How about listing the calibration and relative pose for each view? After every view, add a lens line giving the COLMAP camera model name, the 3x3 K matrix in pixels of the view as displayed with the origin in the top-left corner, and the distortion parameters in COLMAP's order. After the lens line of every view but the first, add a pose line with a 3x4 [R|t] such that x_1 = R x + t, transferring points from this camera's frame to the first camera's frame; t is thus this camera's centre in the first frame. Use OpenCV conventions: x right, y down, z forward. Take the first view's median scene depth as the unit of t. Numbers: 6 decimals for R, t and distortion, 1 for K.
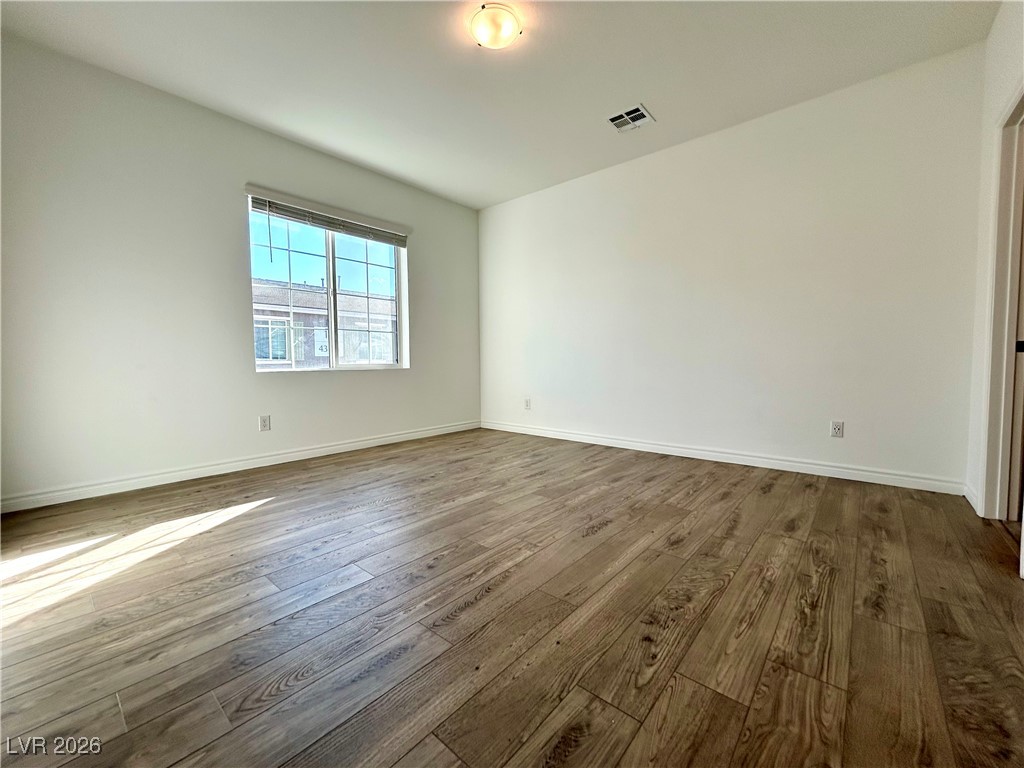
lens RADIAL K [[411.9, 0, 515.2], [0, 411.9, 381.9], [0, 0, 1]] dist [-0.003316, 0.000025]
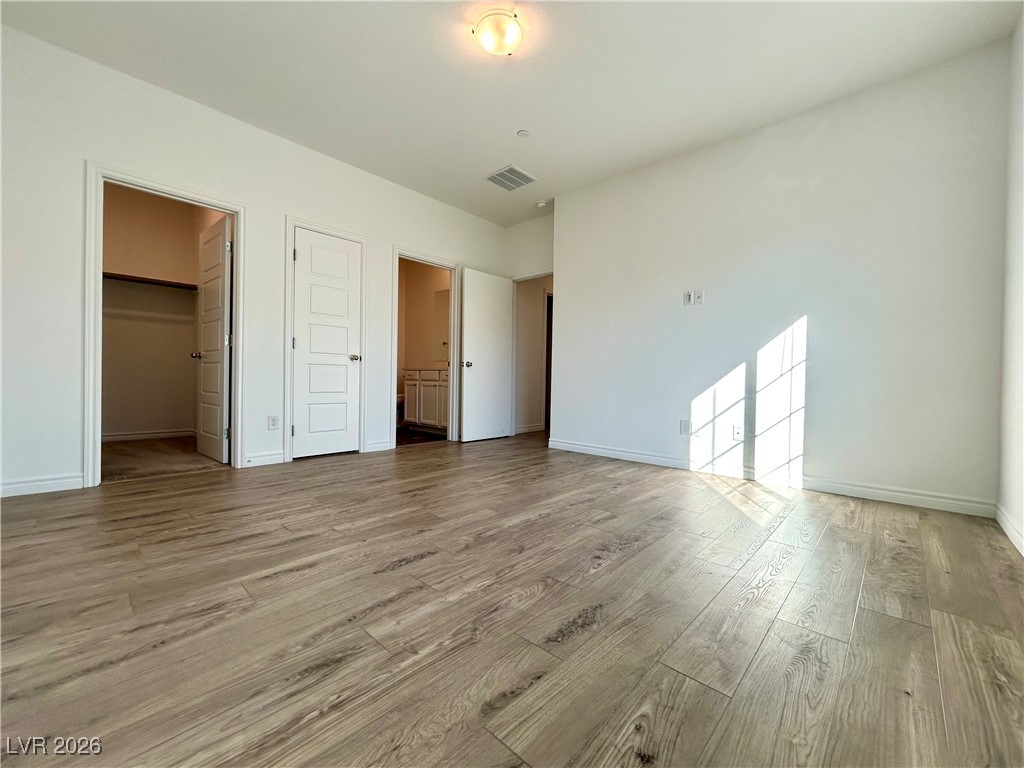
lens RADIAL K [[411.9, 0, 512.1], [0, 411.9, 382.1], [0, 0, 1]] dist [-0.003316, 0.000025]
pose [[-0.998468, -0.011836, 0.054051, -0.120445], [-0.008632, 0.998213, 0.059134, -0.046711], [-0.054654, 0.058577, -0.996786, 1.697154]]
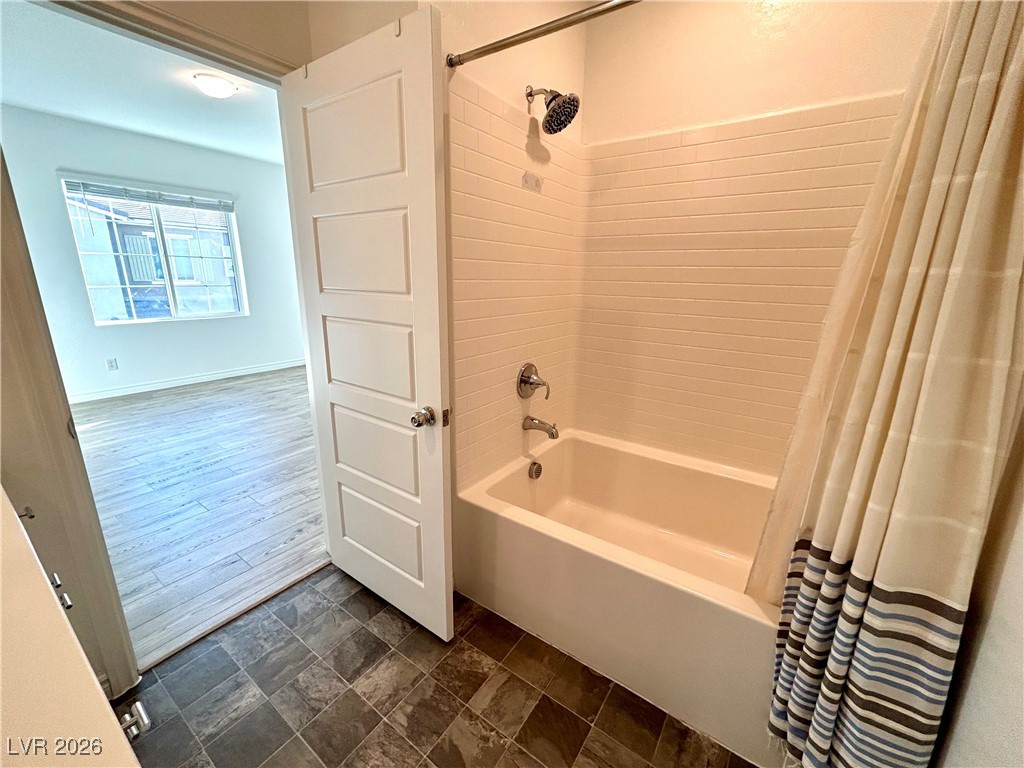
lens RADIAL K [[411.9, 0, 529.8], [0, 411.9, 380.7], [0, 0, 1]] dist [-0.003316, 0.000025]
pose [[0.992821, 0.003006, 0.119571, 0.691201], [-0.027583, 0.978494, 0.204425, -0.188388], [-0.116385, -0.206255, 0.971552, -0.544803]]
